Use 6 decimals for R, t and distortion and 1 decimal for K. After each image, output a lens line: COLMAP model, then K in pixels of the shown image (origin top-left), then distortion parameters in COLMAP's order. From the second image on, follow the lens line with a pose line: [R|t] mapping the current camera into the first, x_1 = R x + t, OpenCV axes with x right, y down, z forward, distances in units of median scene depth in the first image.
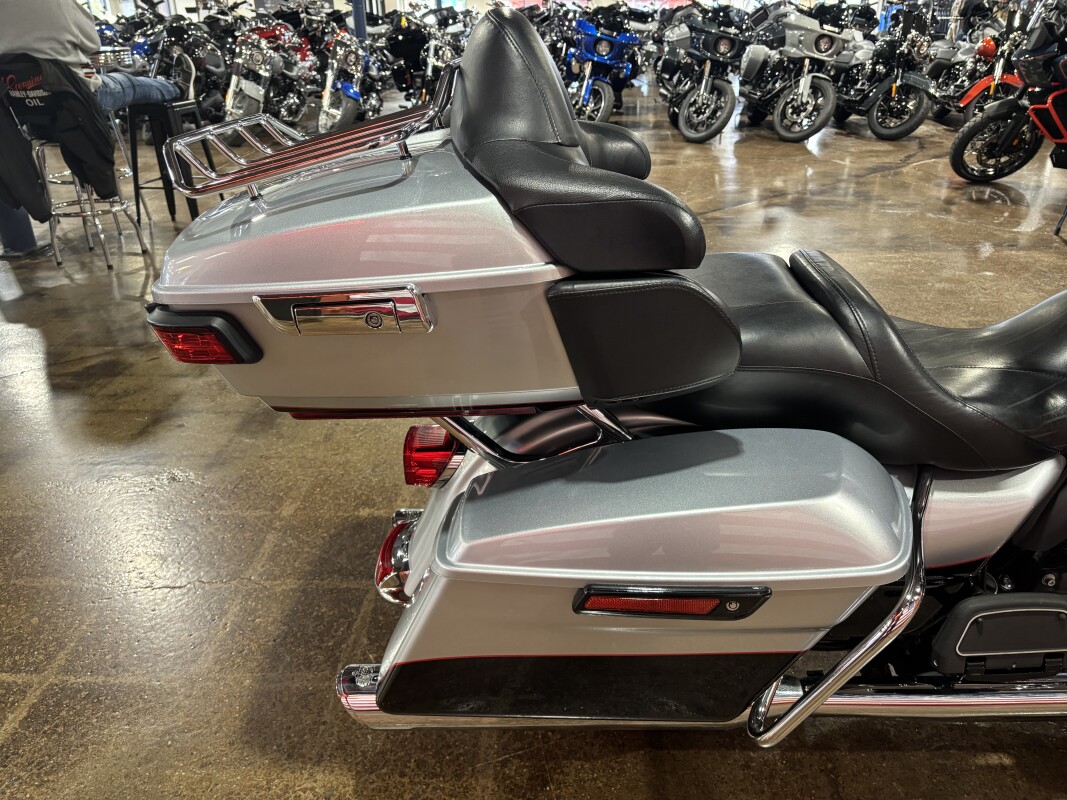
lens RADIAL K [[809.2, 0, 540.6], [0, 809.2, 400.5], [0, 0, 1]] dist [0.053722, -0.068762]
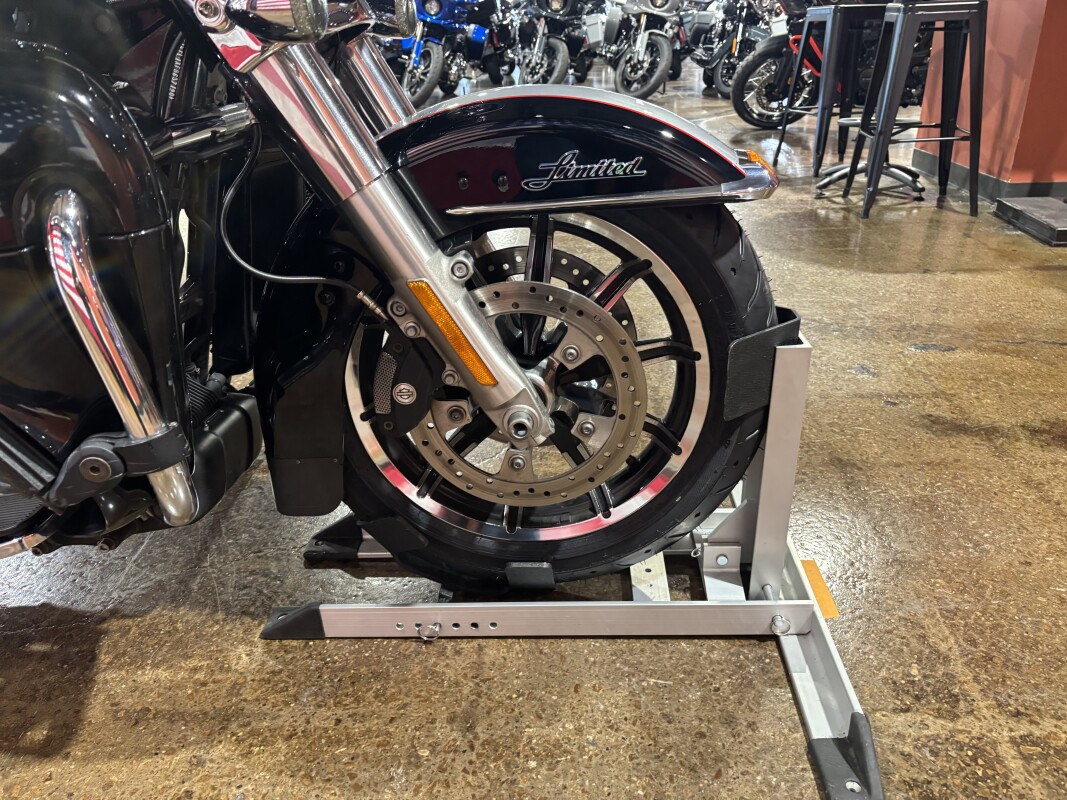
lens RADIAL K [[820.2, 0, 533.5], [0, 820.2, 400.0], [0, 0, 1]] dist [0.008444, 0.002188]
pose [[0.999551, -0.006828, -0.029192, 0.220424], [0.006601, 0.999947, -0.007881, 0.038090], [0.029244, 0.007685, 0.999543, 0.039413]]
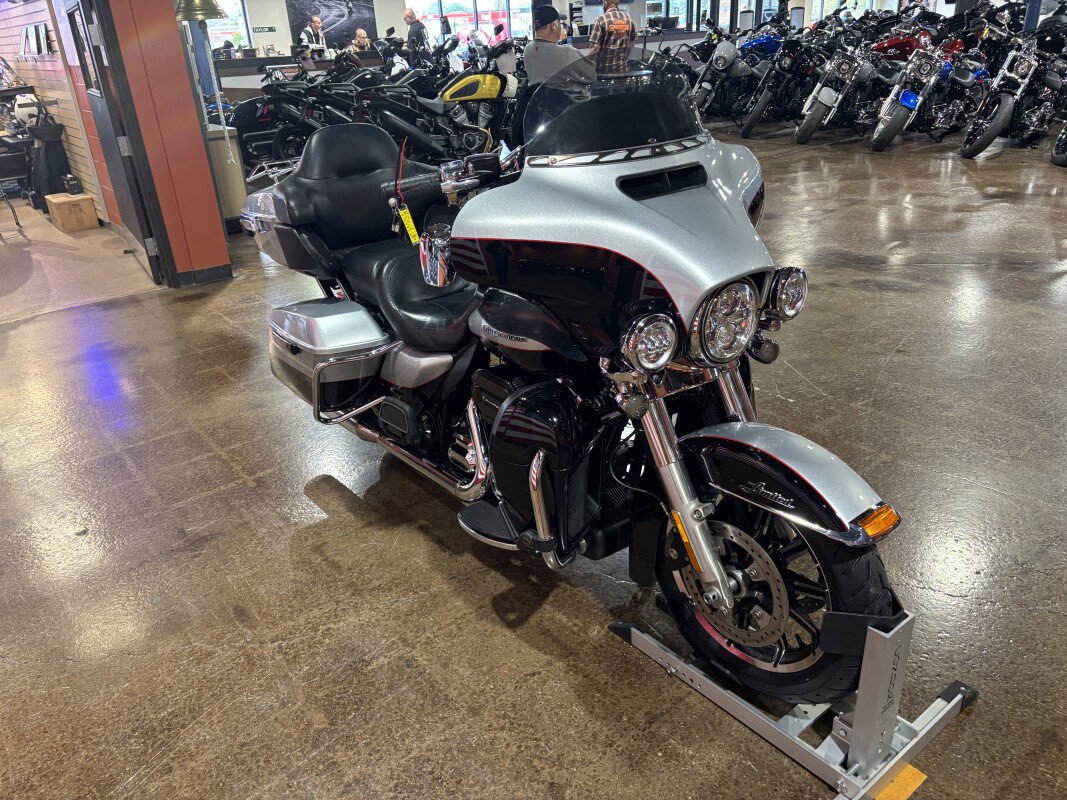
lens RADIAL K [[807.9, 0, 533.5], [0, 807.9, 400.0], [0, 0, 1]] dist [0.012658, 0.003668]
pose [[0.641811, 0.304399, -0.703860, 0.319224], [-0.288321, 0.946286, 0.146337, -0.025946], [0.710598, 0.109017, 0.695102, -0.035472]]
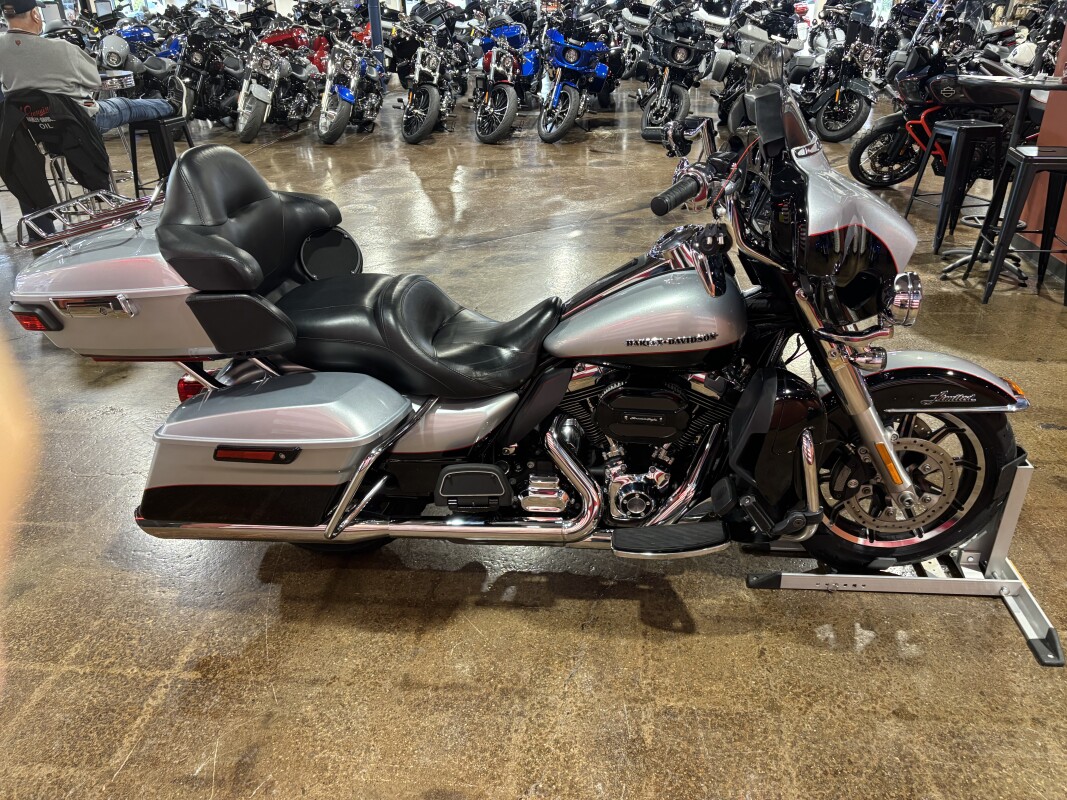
lens RADIAL K [[809.2, 0, 540.6], [0, 809.2, 400.5], [0, 0, 1]] dist [0.053722, -0.068762]
pose [[0.997764, 0.025460, -0.061802, 0.115076], [-0.023880, 0.999372, 0.026166, 0.005202], [0.062430, -0.024632, 0.997745, -0.112363]]
